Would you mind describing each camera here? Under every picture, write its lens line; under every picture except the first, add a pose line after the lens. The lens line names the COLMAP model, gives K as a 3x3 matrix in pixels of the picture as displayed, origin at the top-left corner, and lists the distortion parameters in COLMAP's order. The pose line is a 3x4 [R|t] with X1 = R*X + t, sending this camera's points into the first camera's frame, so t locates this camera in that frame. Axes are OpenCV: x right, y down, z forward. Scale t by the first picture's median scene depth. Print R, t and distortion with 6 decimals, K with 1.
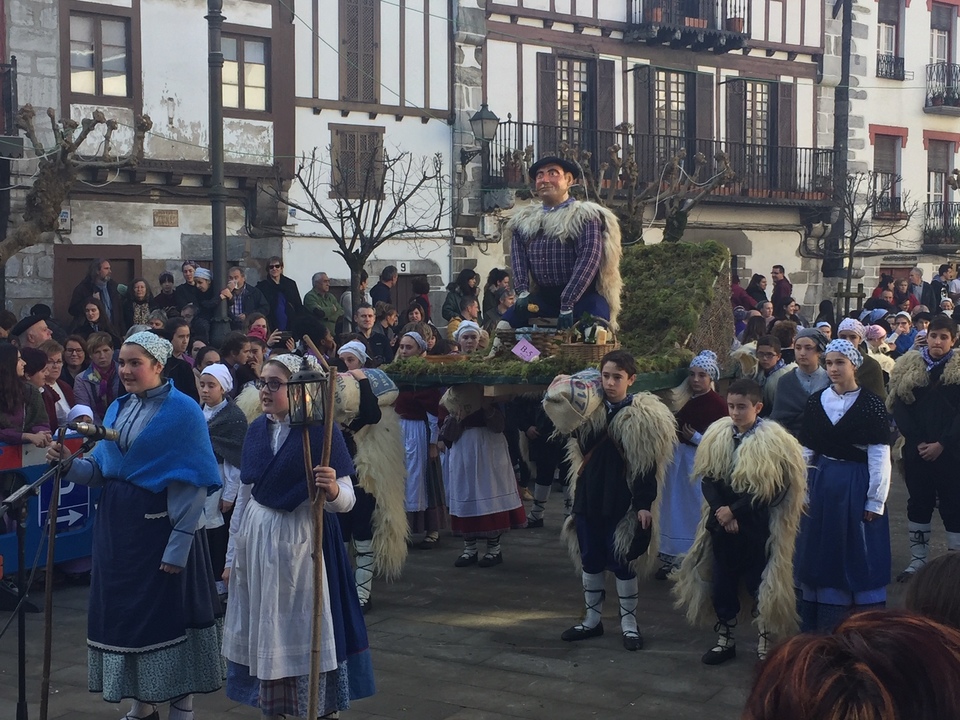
lens RADIAL K [[1332.4, 0, 490.0], [0, 1332.4, 354.3], [0, 0, 1]] dist [0.060758, 0.000000]
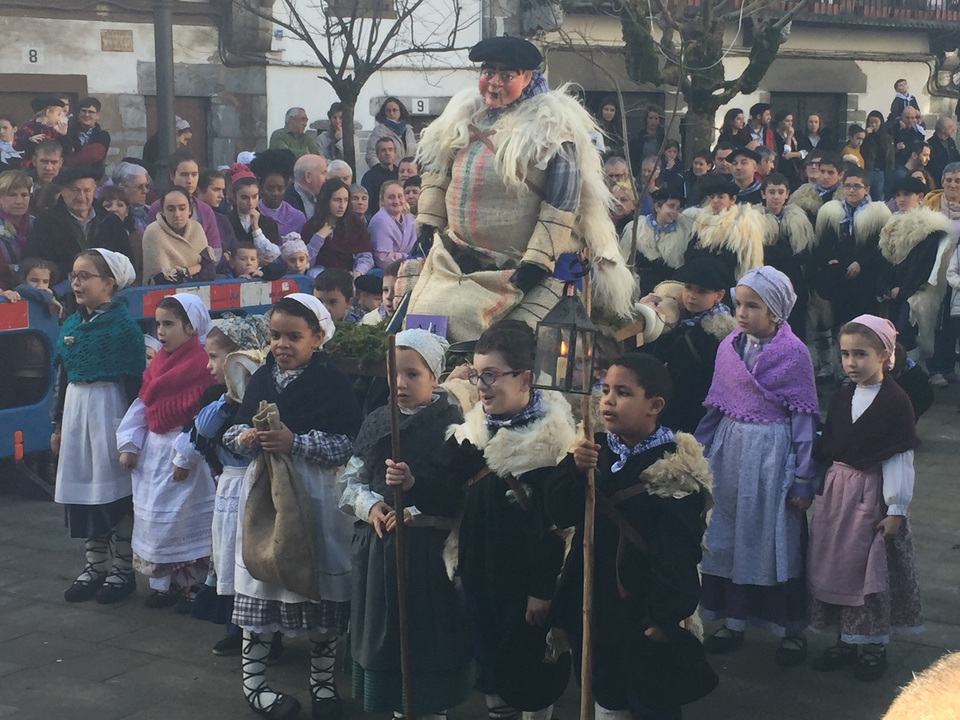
lens RADIAL K [[1594.9, 0, 489.0], [0, 1594.9, 359.9], [0, 0, 1]] dist [0.069018, 0.000000]
pose [[0.999334, 0.005167, -0.036126, 0.010592], [-0.002165, 0.996577, 0.082636, 0.006256], [0.036429, -0.082503, 0.995925, 0.044147]]
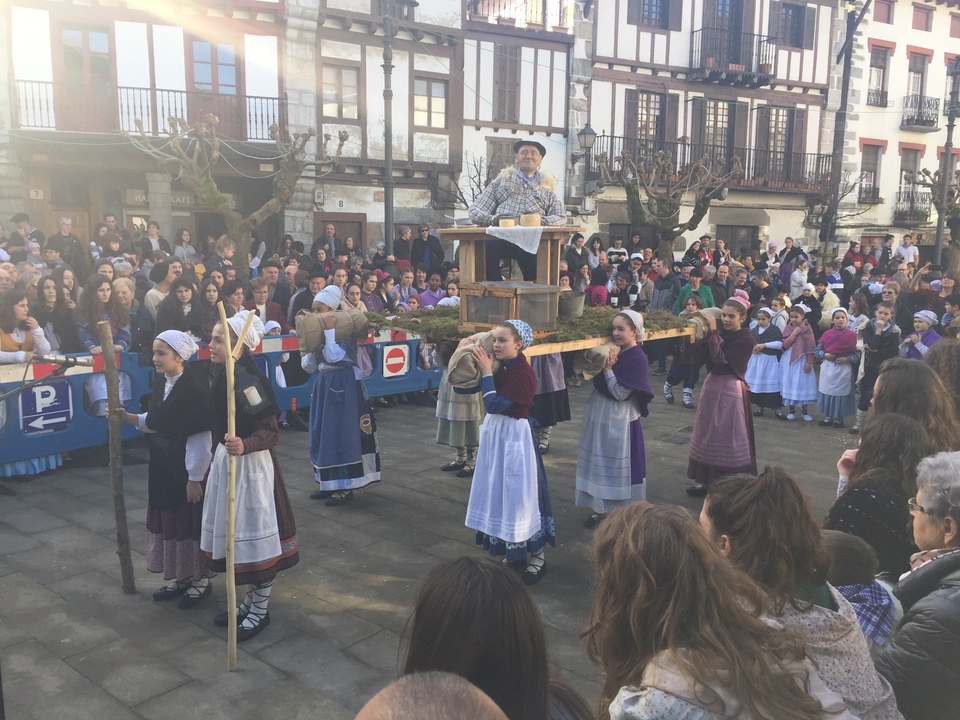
lens RADIAL K [[805.9, 0, 491.4], [0, 805.9, 361.8], [0, 0, 1]] dist [0.076782, -0.085625]
pose [[0.987277, 0.046568, -0.152035, 0.040929], [-0.031224, 0.994315, 0.101795, -0.006329], [0.155911, -0.095753, 0.983119, 0.036630]]
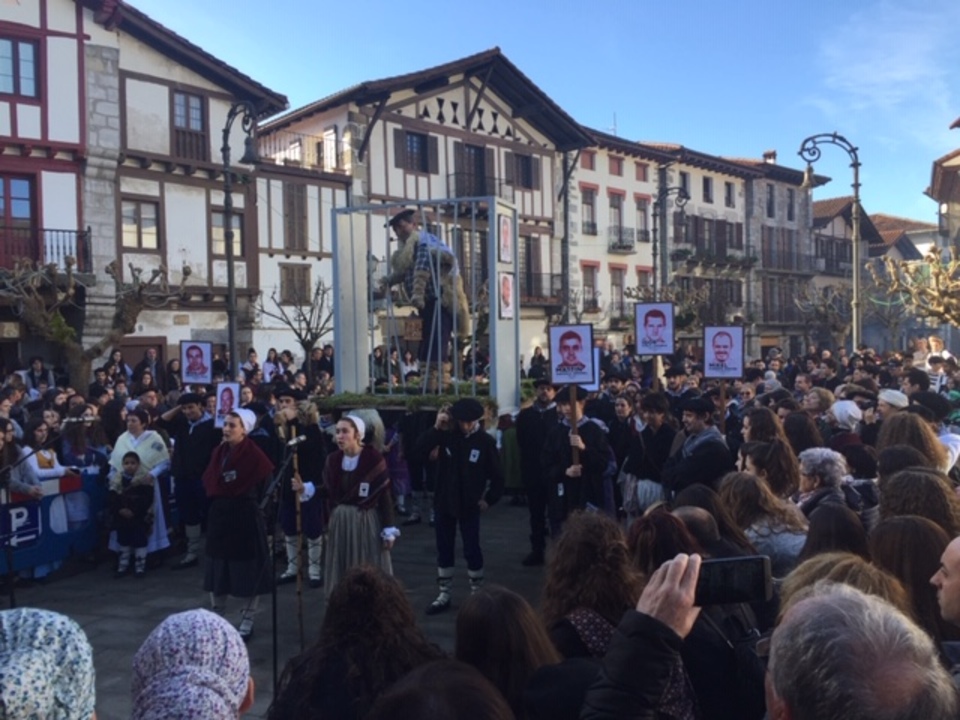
lens RADIAL K [[805.9, 0, 486.8], [0, 805.9, 353.1], [0, 0, 1]] dist [0.076782, -0.085625]
pose [[0.986100, -0.020494, 0.164885, -0.029078], [0.027440, 0.998824, -0.039959, -0.007707], [-0.163872, 0.043928, 0.985503, -0.059029]]
